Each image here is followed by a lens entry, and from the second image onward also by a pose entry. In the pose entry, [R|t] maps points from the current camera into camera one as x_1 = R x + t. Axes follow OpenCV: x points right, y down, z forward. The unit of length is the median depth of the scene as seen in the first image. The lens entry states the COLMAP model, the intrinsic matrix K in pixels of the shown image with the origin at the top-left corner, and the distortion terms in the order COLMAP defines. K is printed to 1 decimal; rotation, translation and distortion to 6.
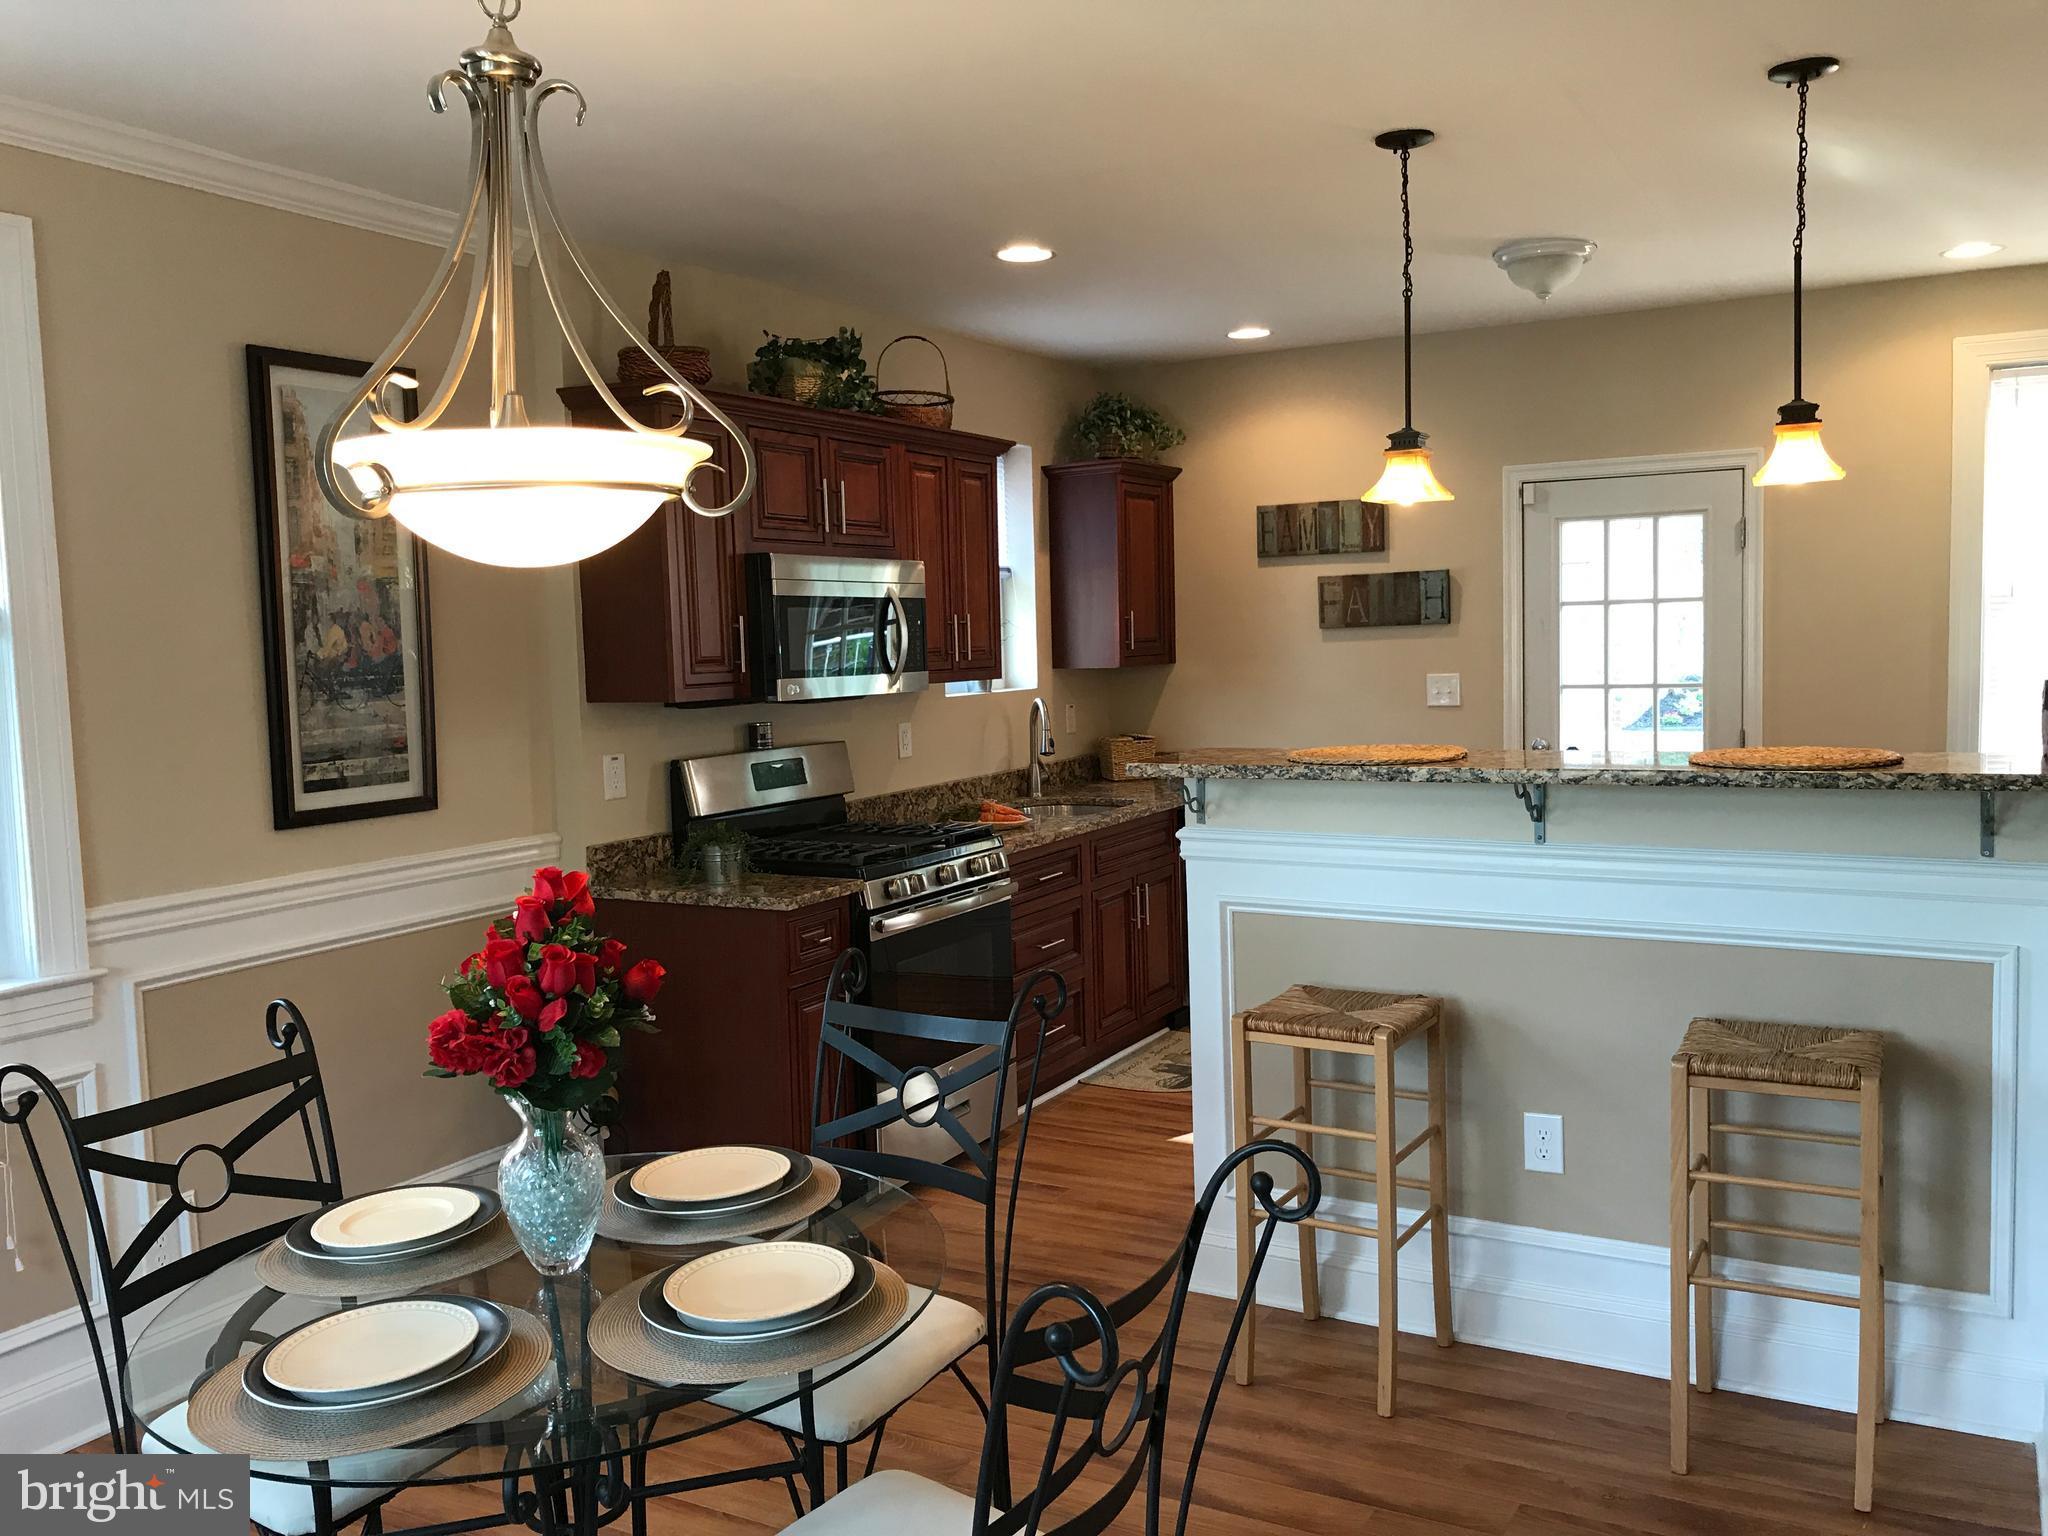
lens RADIAL K [[1687.6, 0, 1025.4], [0, 1687.6, 757.6], [0, 0, 1]] dist [0.040015, -0.058079]
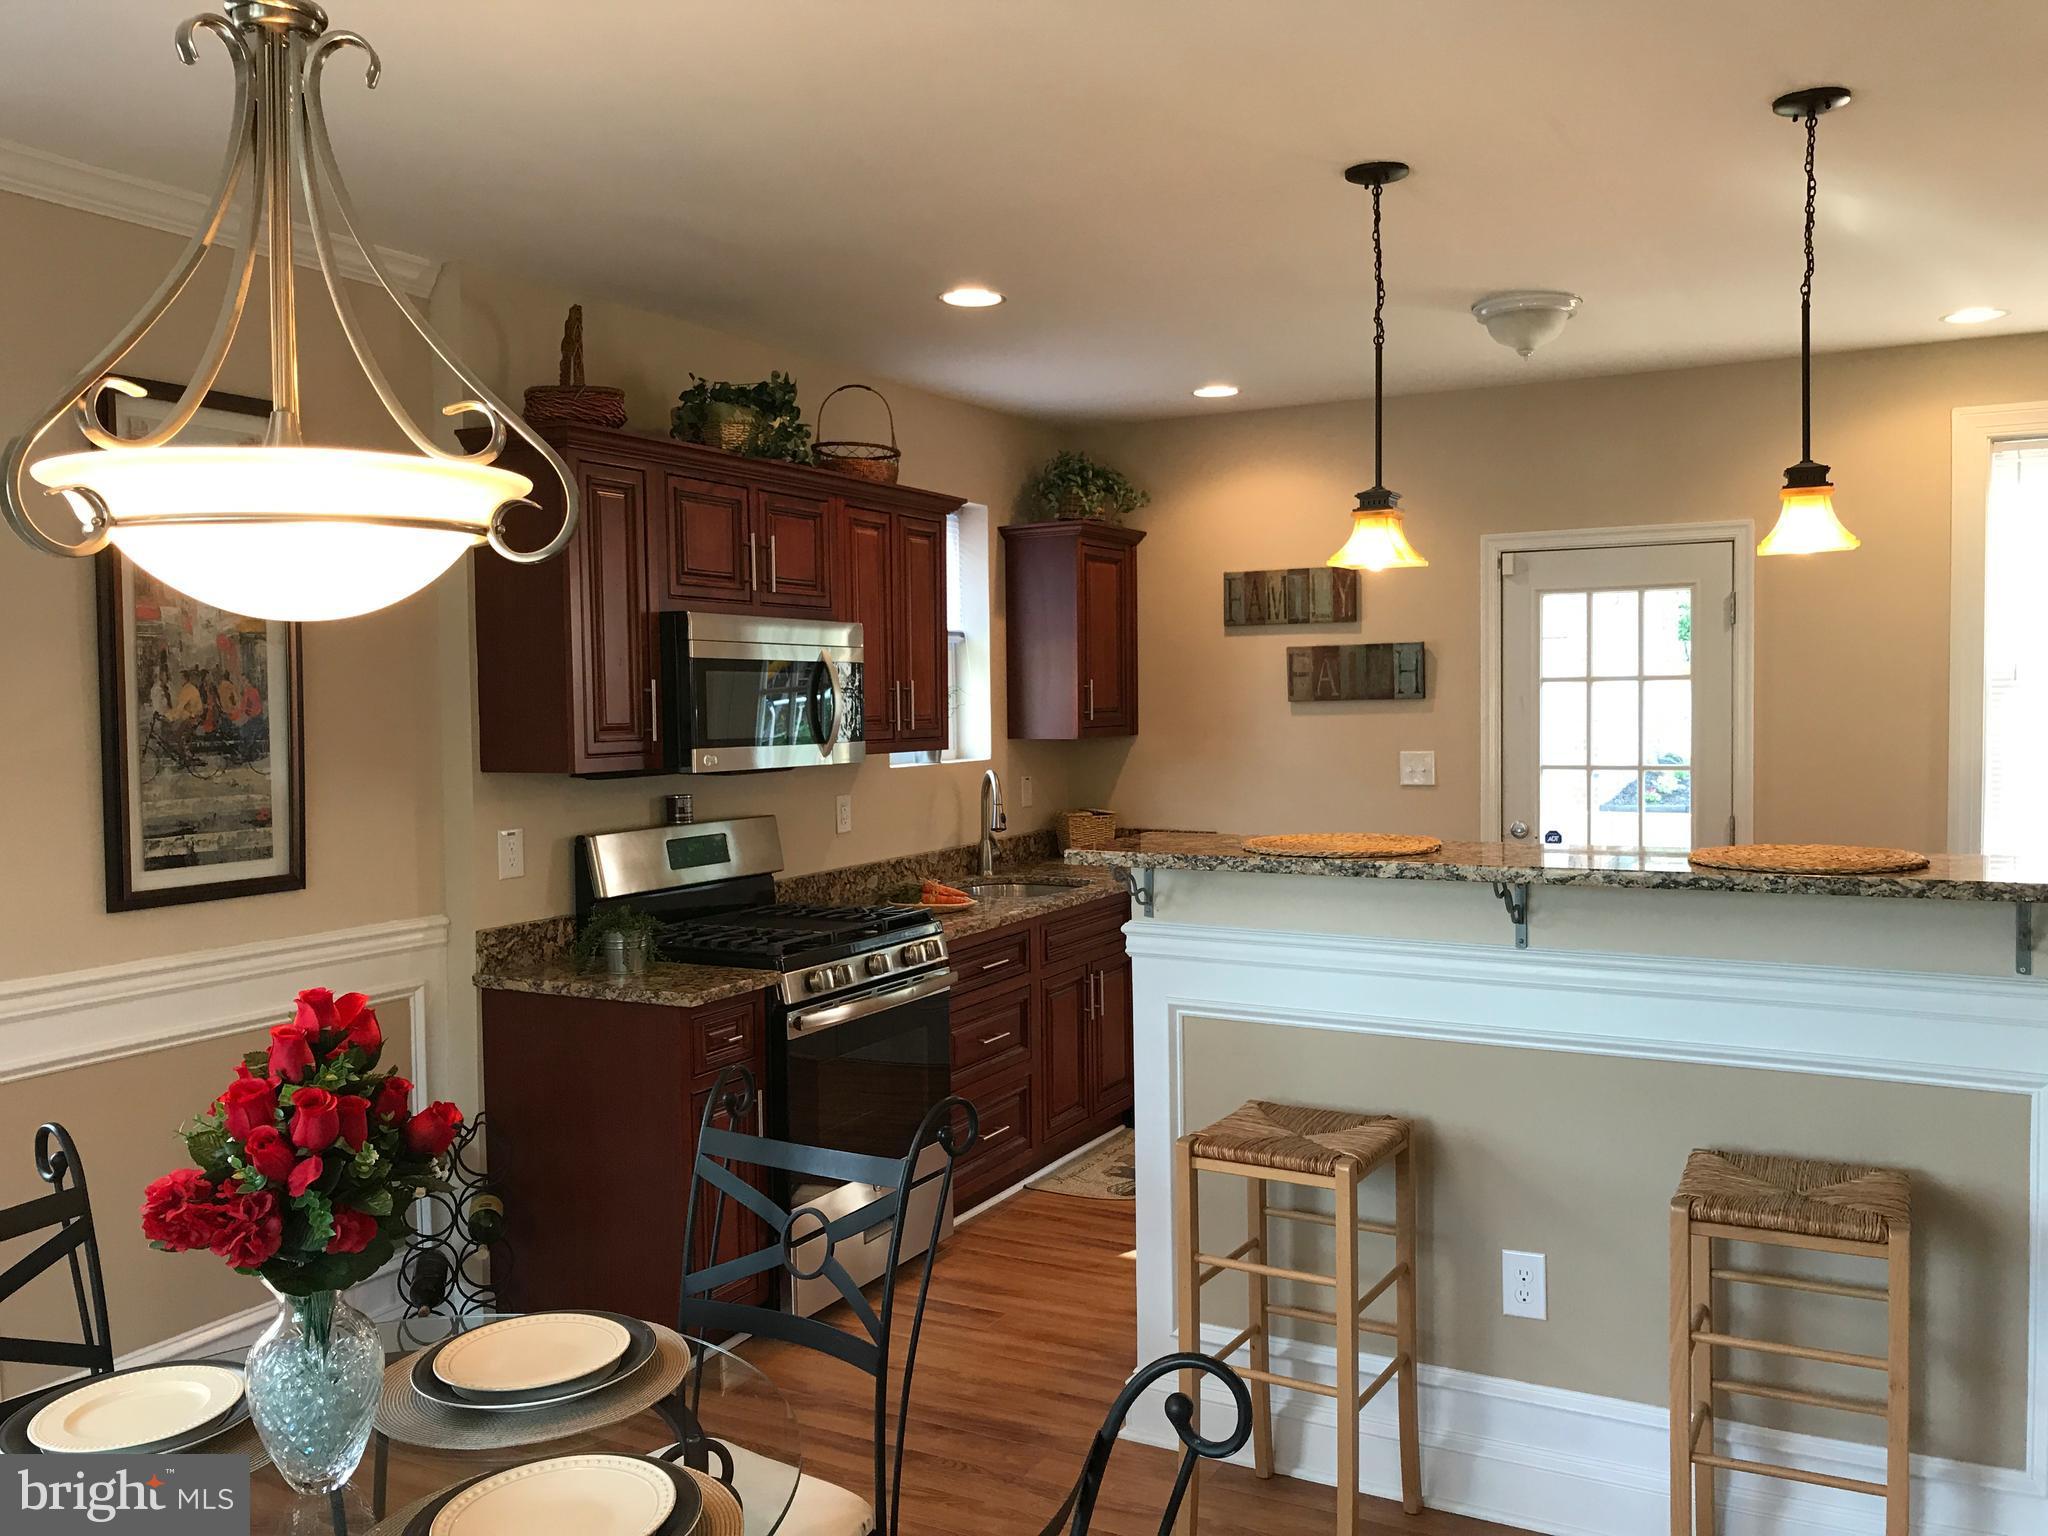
lens RADIAL K [[1685.0, 0, 1035.8], [0, 1685.0, 762.7], [0, 0, 1]] dist [0.037326, -0.053363]
pose [[0.999726, 0.014410, 0.018422, 0.025769], [-0.013745, 0.999266, -0.035762, -0.010391], [-0.018923, 0.035499, 0.999191, 0.095743]]
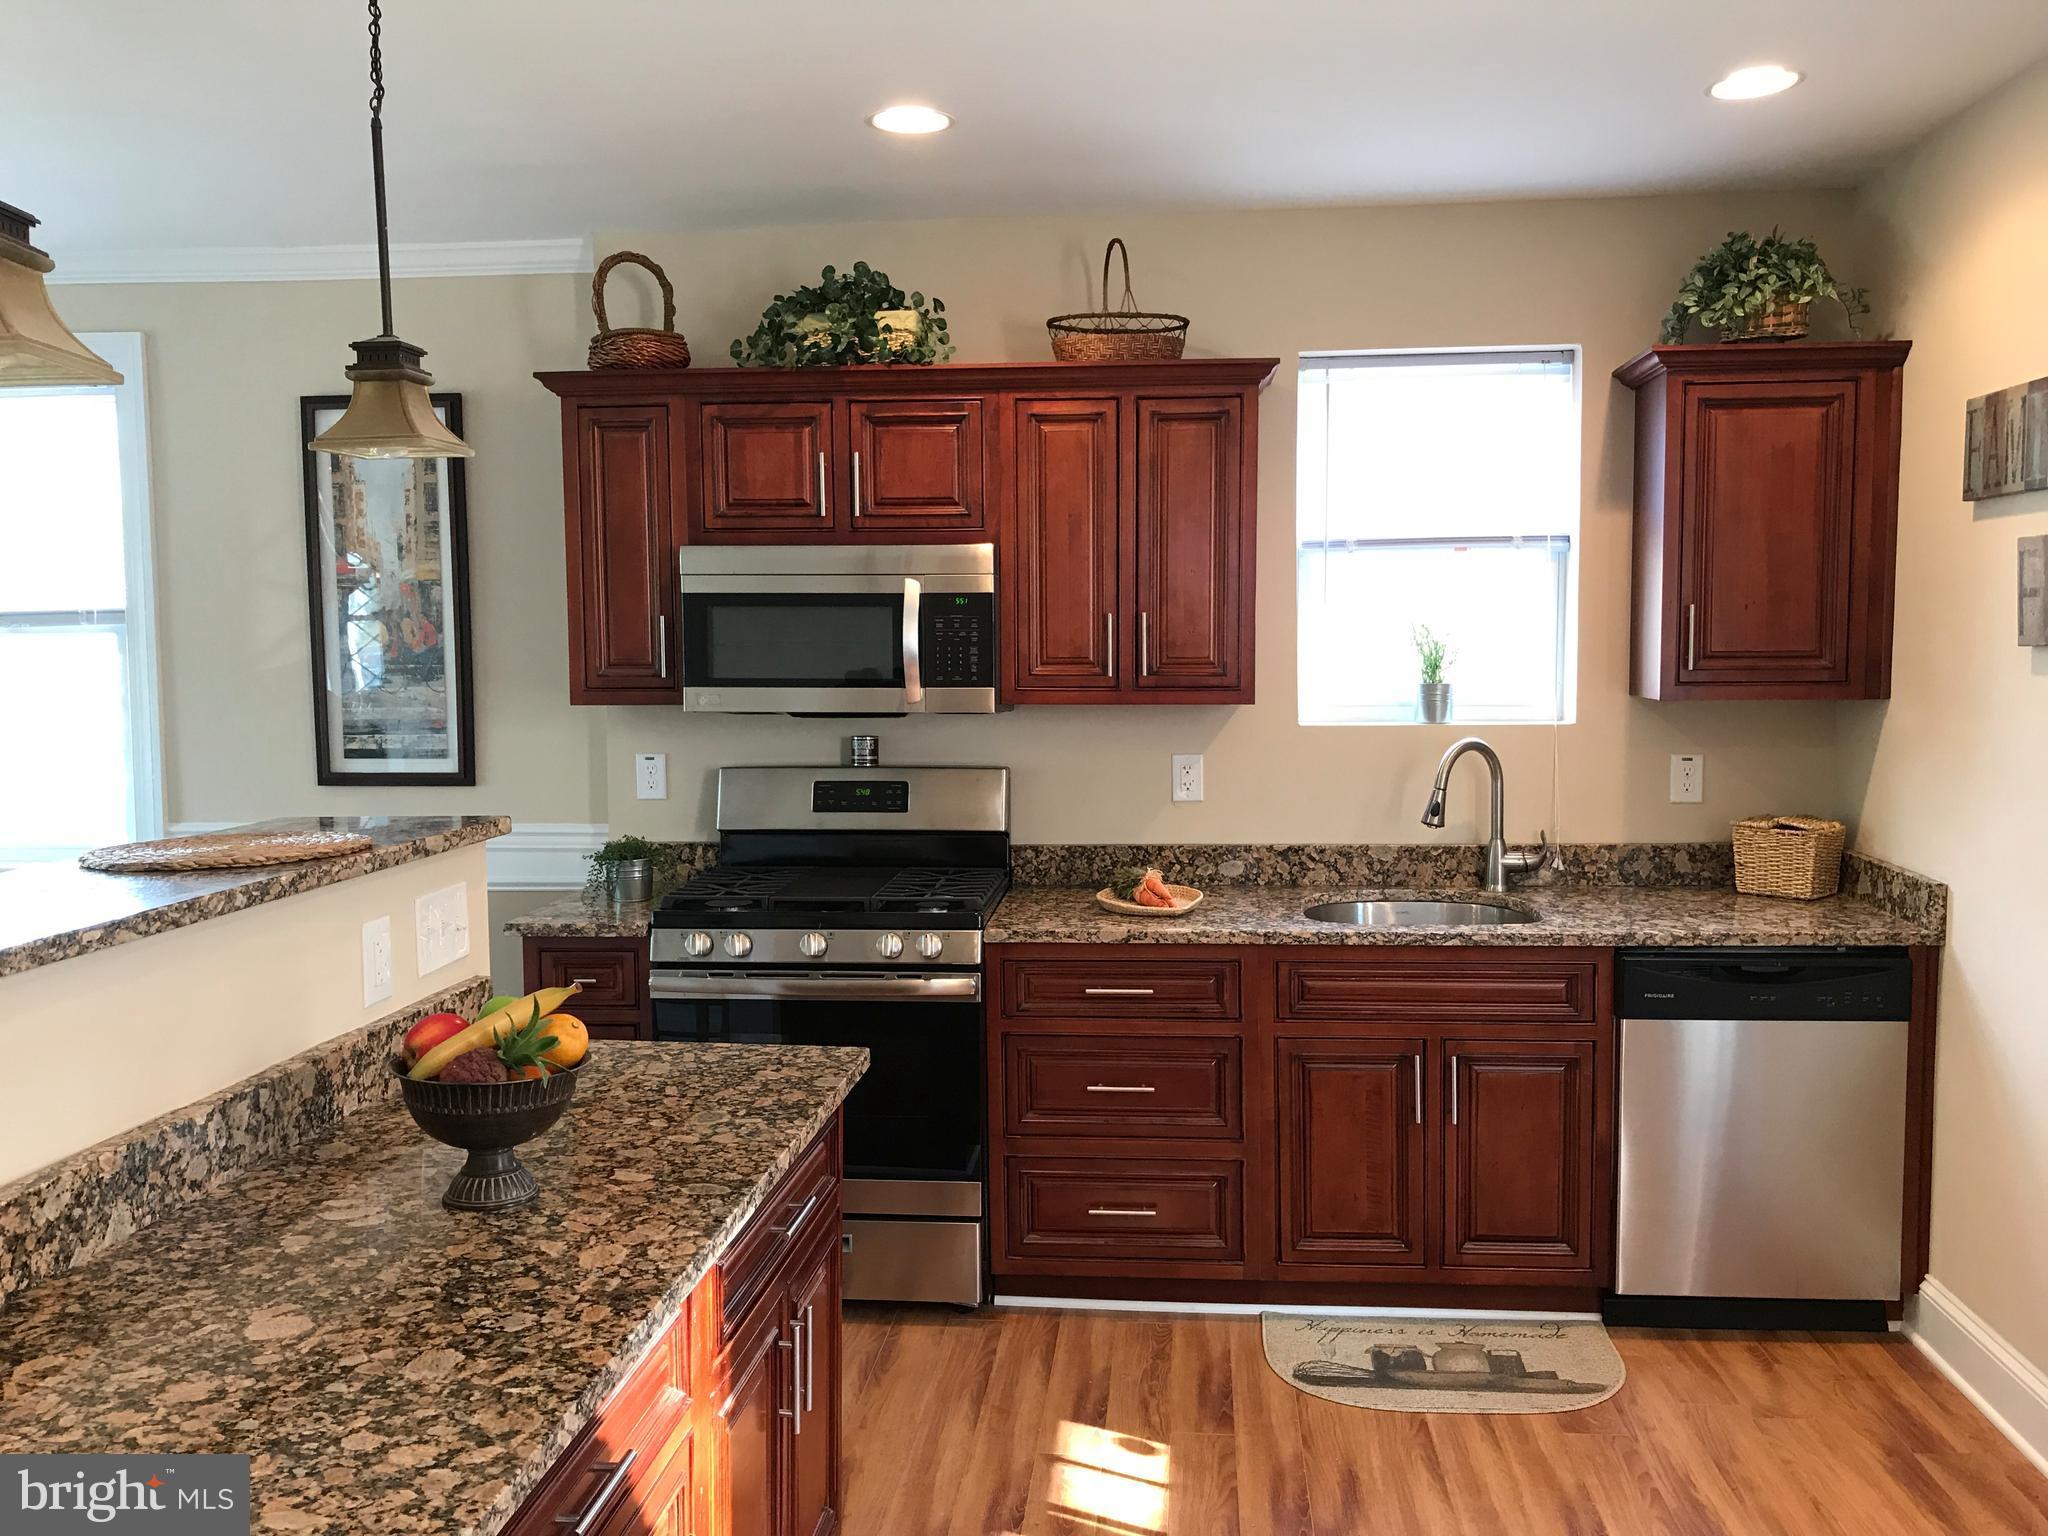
lens RADIAL K [[1685.0, 0, 1035.8], [0, 1685.0, 762.7], [0, 0, 1]] dist [0.037326, -0.053363]
pose [[0.396802, 0.096078, -0.912862, 0.872153], [-0.073907, 0.994622, 0.072558, -0.099556], [0.914924, 0.038676, 0.401769, 0.949659]]
